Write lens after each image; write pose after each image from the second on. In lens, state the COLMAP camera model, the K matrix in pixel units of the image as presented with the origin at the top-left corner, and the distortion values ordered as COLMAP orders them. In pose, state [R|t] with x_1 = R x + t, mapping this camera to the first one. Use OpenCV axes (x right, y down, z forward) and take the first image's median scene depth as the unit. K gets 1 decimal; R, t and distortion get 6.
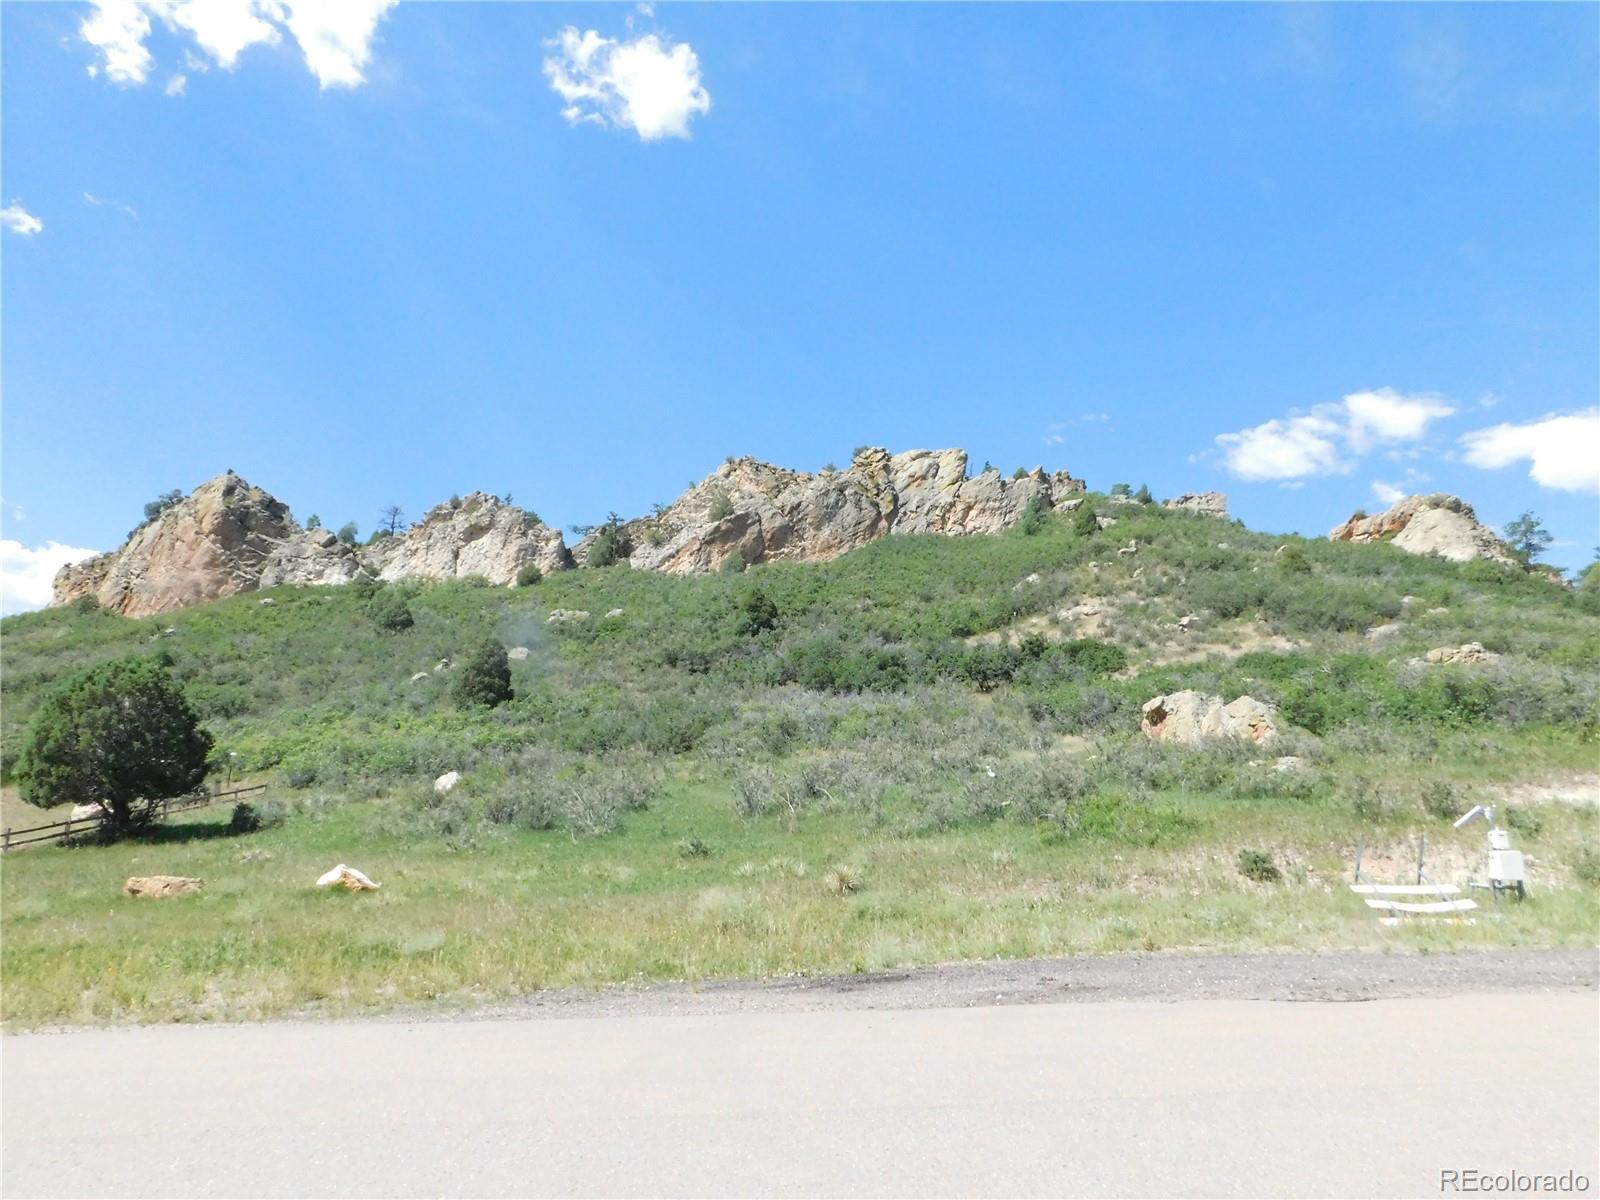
lens RADIAL K [[1058.1, 0, 807.0], [0, 1058.1, 602.9], [0, 0, 1]] dist [-0.074075, 0.057531]
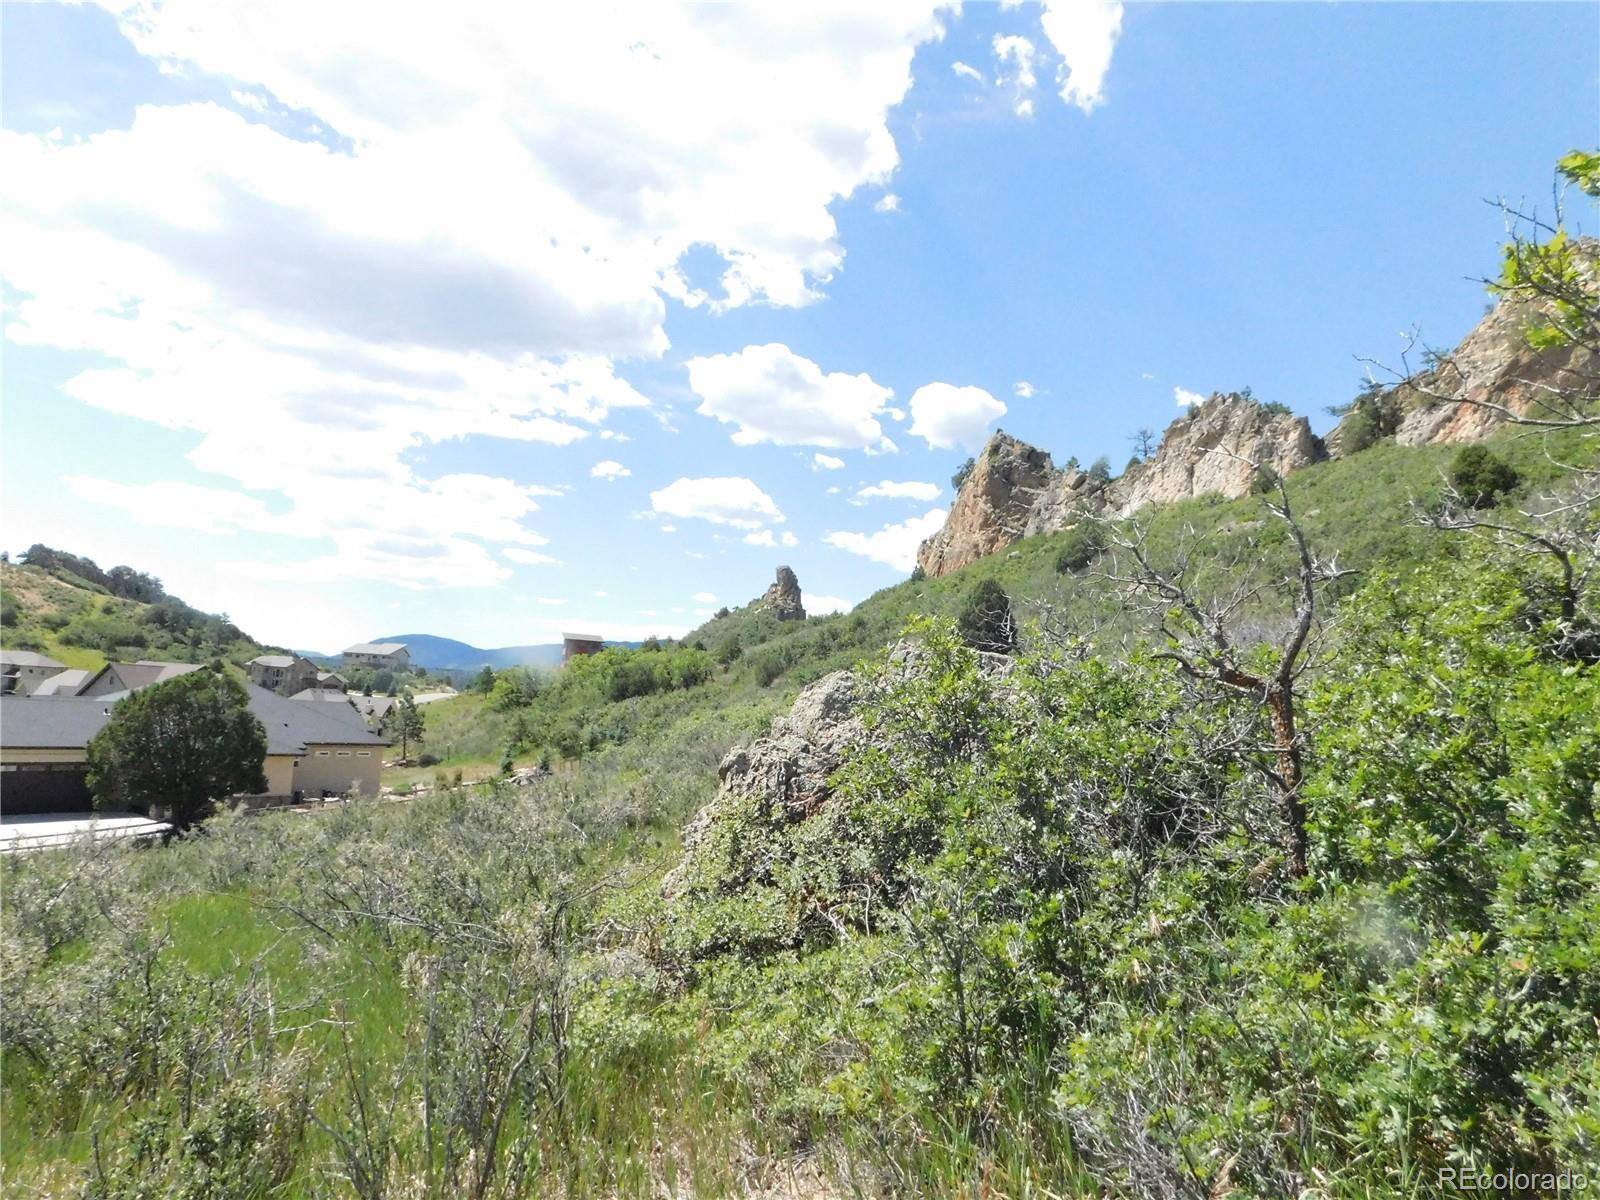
lens RADIAL K [[1057.2, 0, 806.8], [0, 1057.2, 599.3], [0, 0, 1]] dist [-0.077290, 0.062682]
pose [[0.594858, -0.088954, -0.798893, 0.152258], [0.137968, 0.990408, -0.007547, 0.019981], [0.791902, -0.105733, 0.601425, 0.226086]]
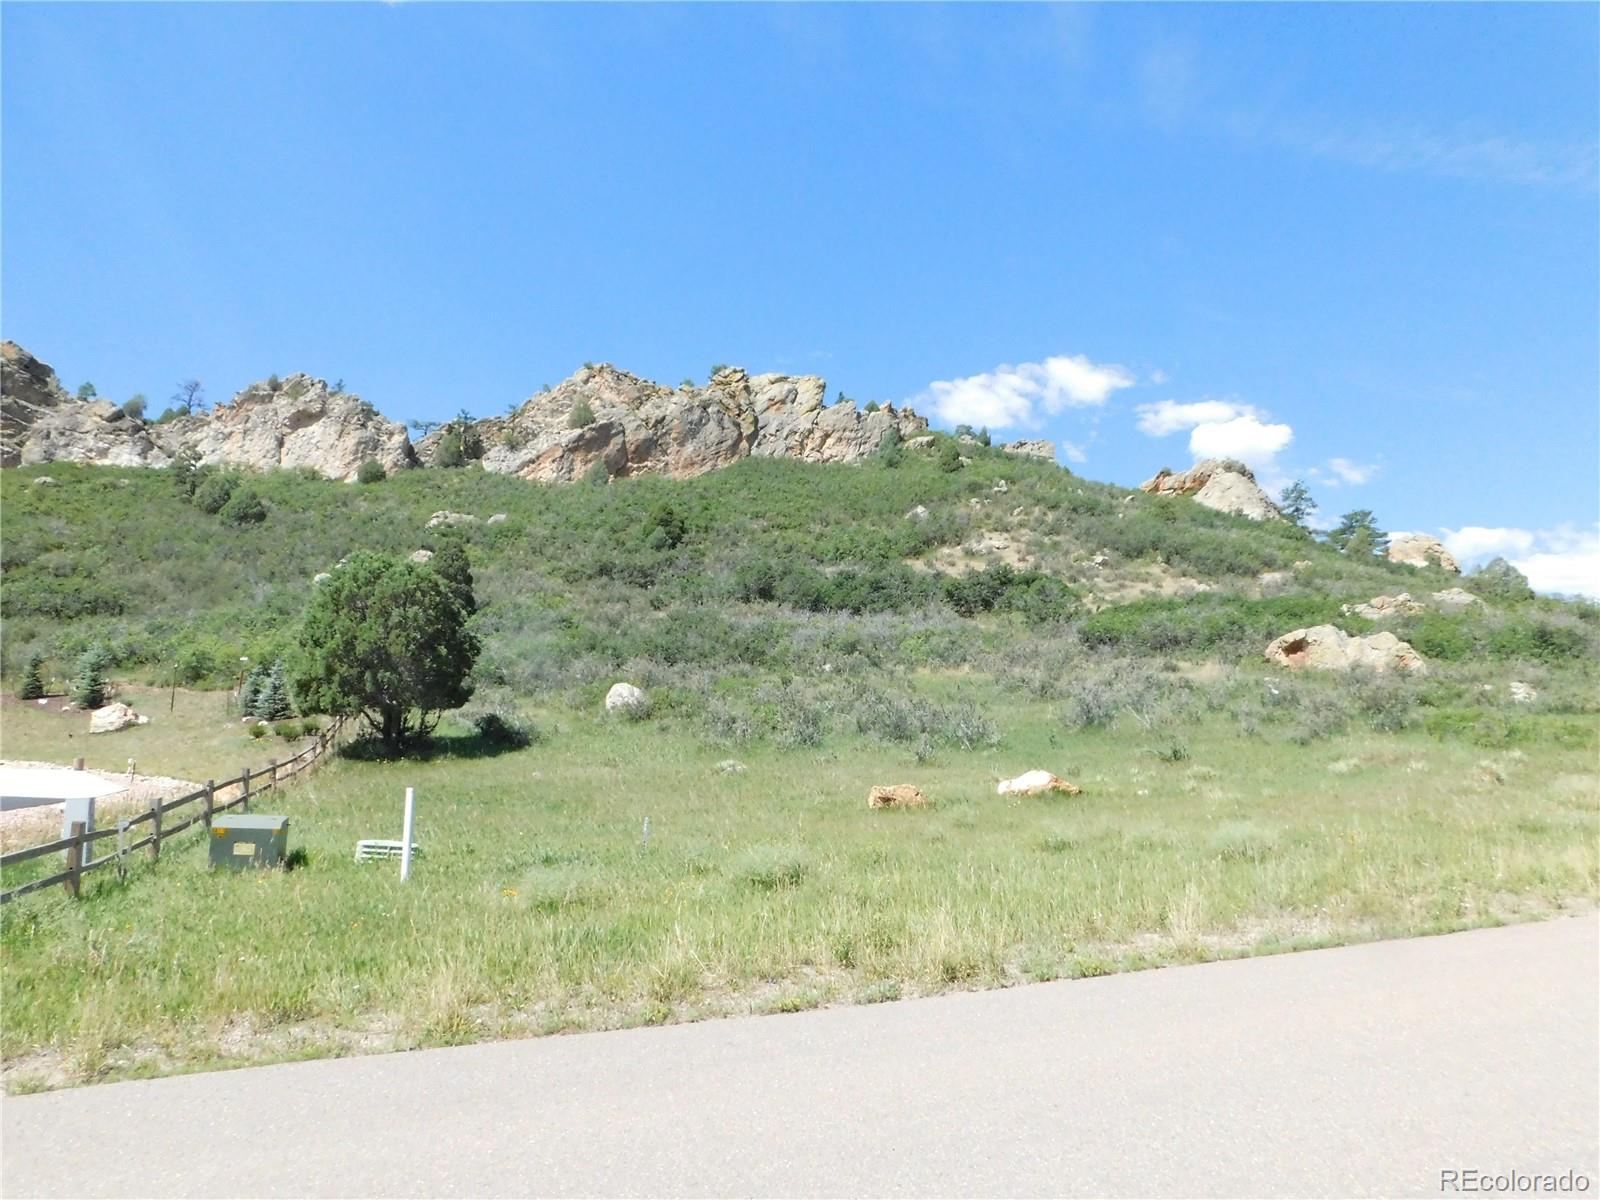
lens RADIAL K [[1042.5, 0, 807.3], [0, 1042.5, 607.9], [0, 0, 1]] dist [-0.083329, 0.057661]
pose [[0.958237, 0.037889, 0.283455, -0.143830], [-0.060392, 0.995641, 0.071073, 0.005645], [-0.279527, -0.085223, 0.956348, 0.023805]]
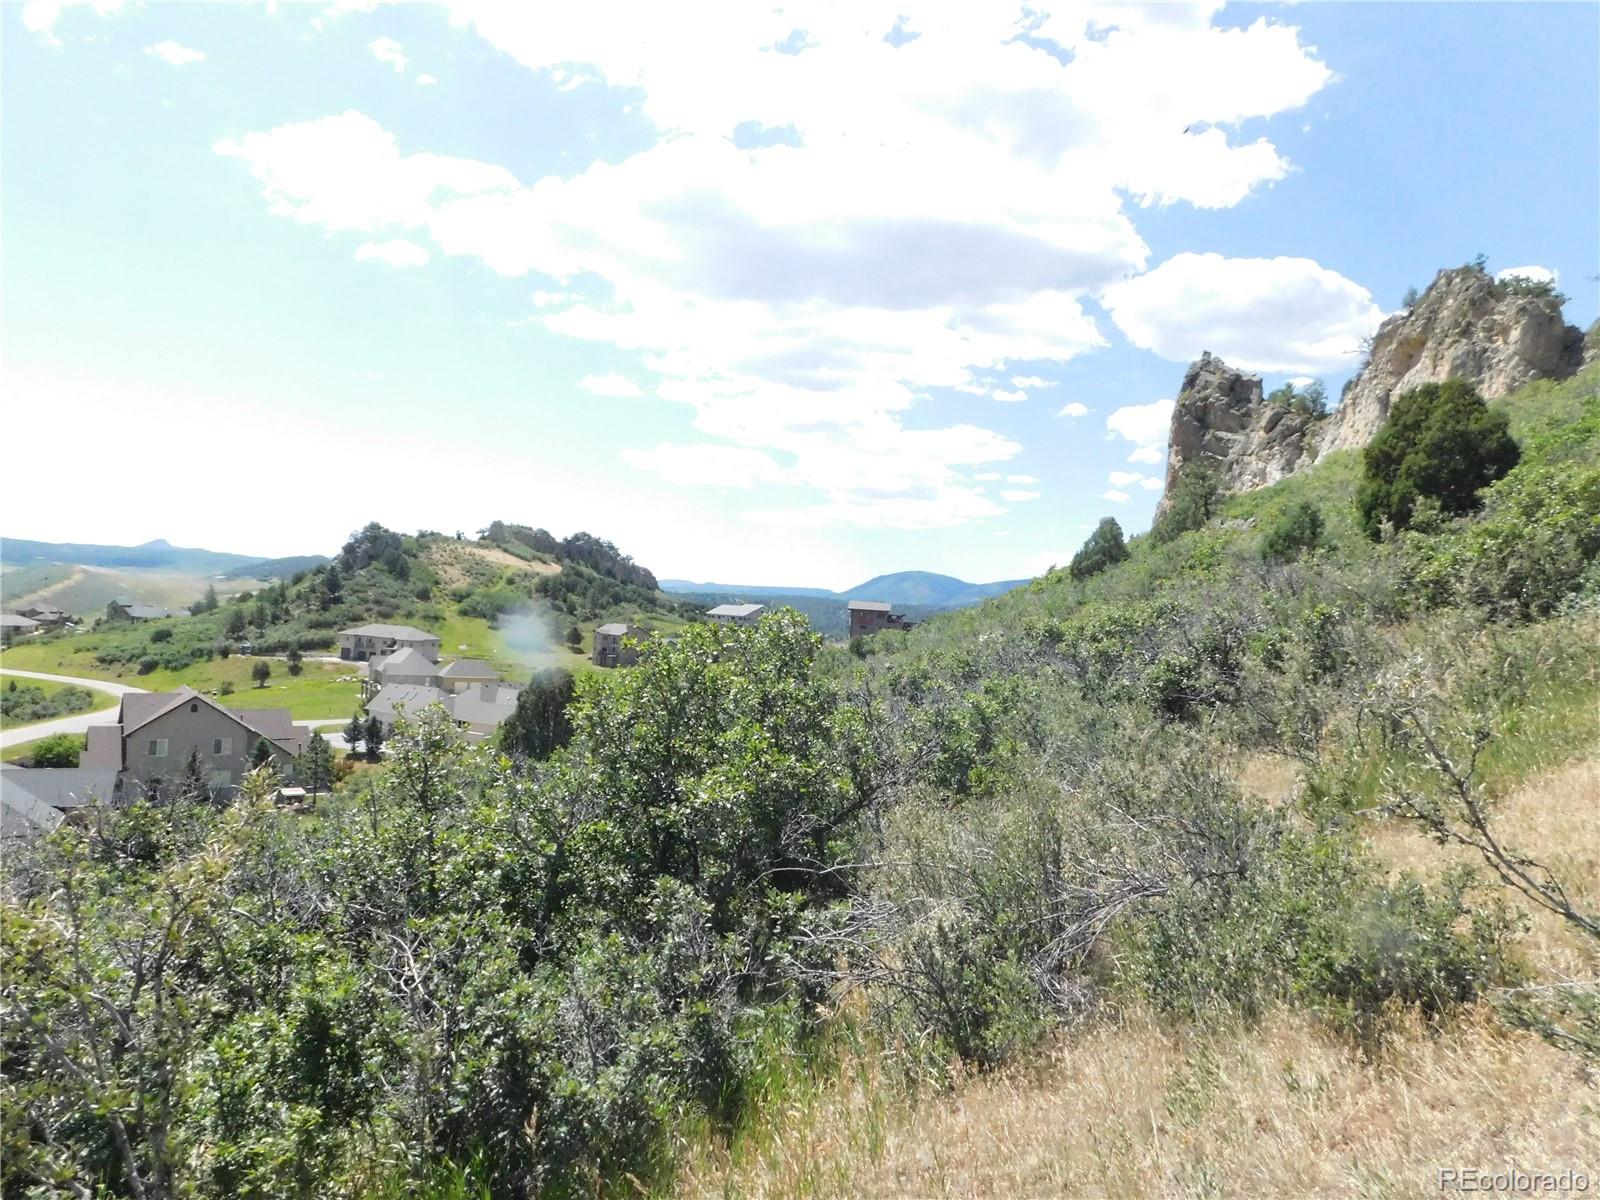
lens RADIAL K [[1055.0, 0, 810.3], [0, 1055.0, 604.4], [0, 0, 1]] dist [-0.077326, 0.055149]
pose [[0.181377, -0.038661, -0.982653, 0.140839], [0.157513, 0.987468, -0.009777, 0.015983], [0.970717, -0.153008, 0.185194, 0.587602]]
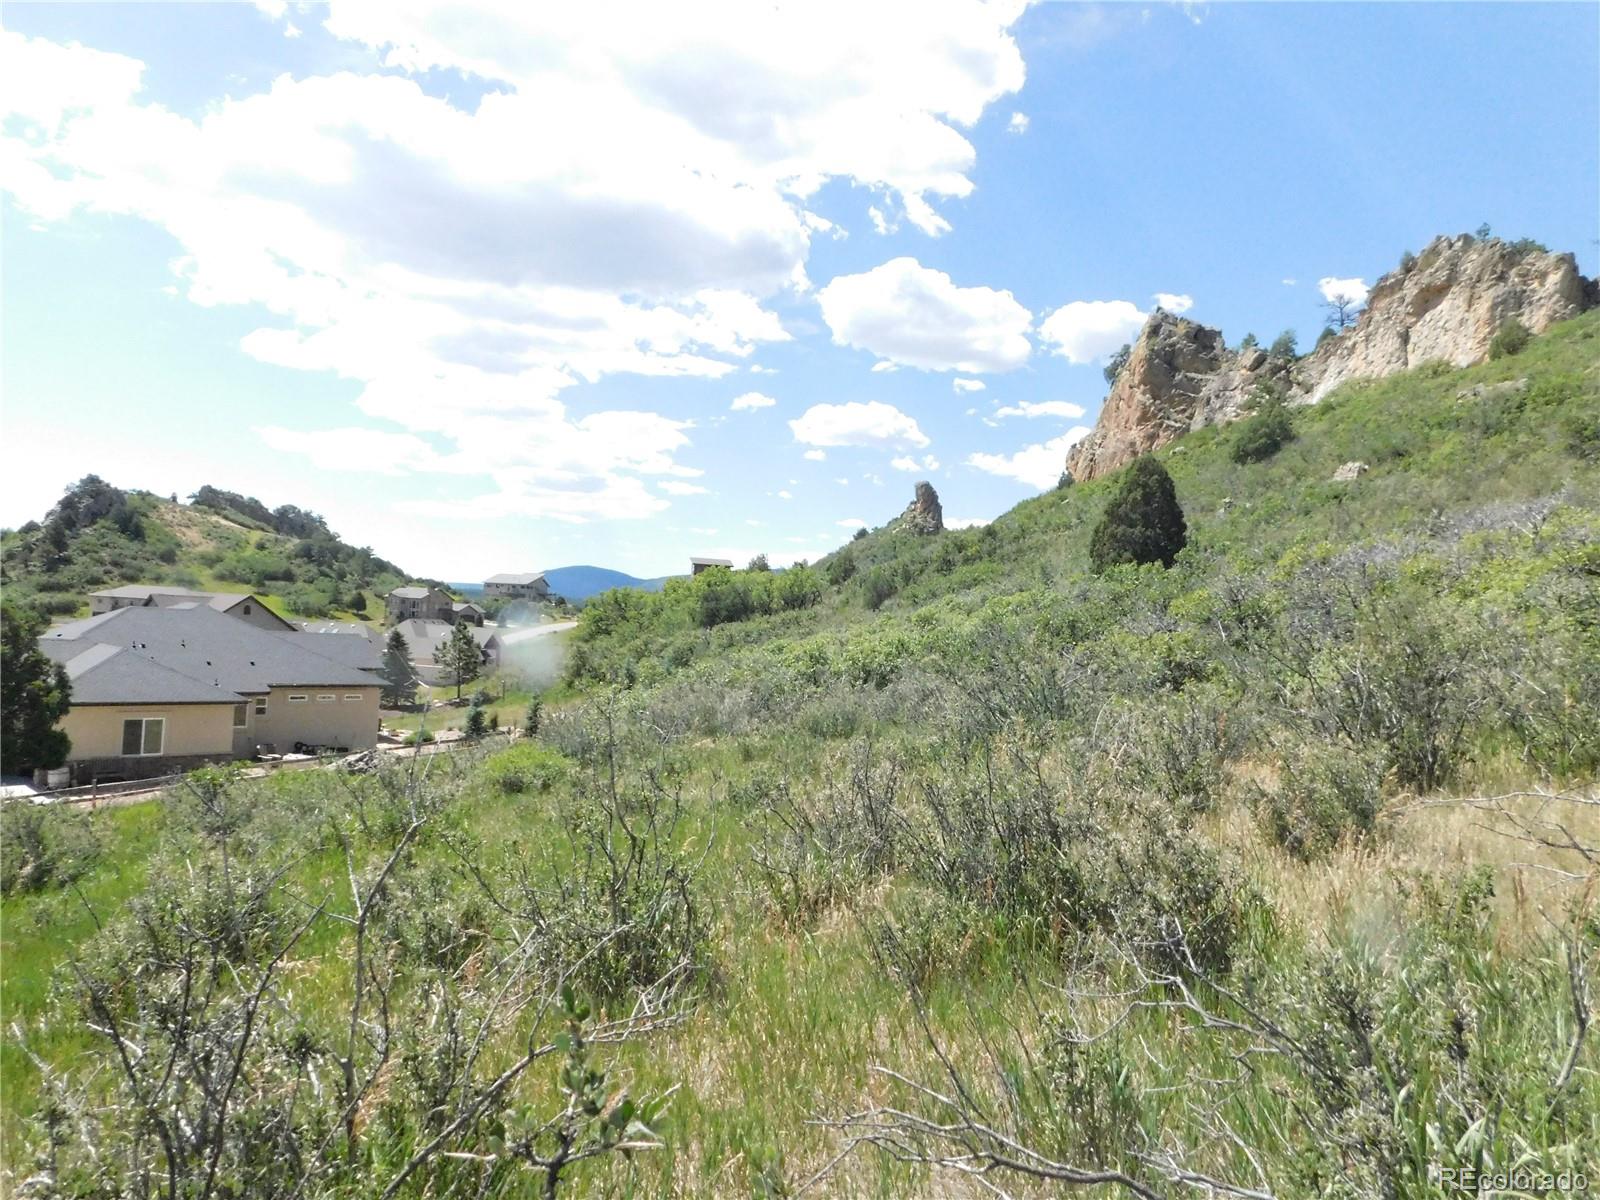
lens RADIAL K [[1058.1, 0, 807.0], [0, 1058.1, 602.9], [0, 0, 1]] dist [-0.074075, 0.057531]
pose [[0.472192, -0.036792, -0.880727, 0.073655], [0.159340, 0.986232, 0.044229, 0.032846], [0.866975, -0.161220, 0.471554, 0.308910]]
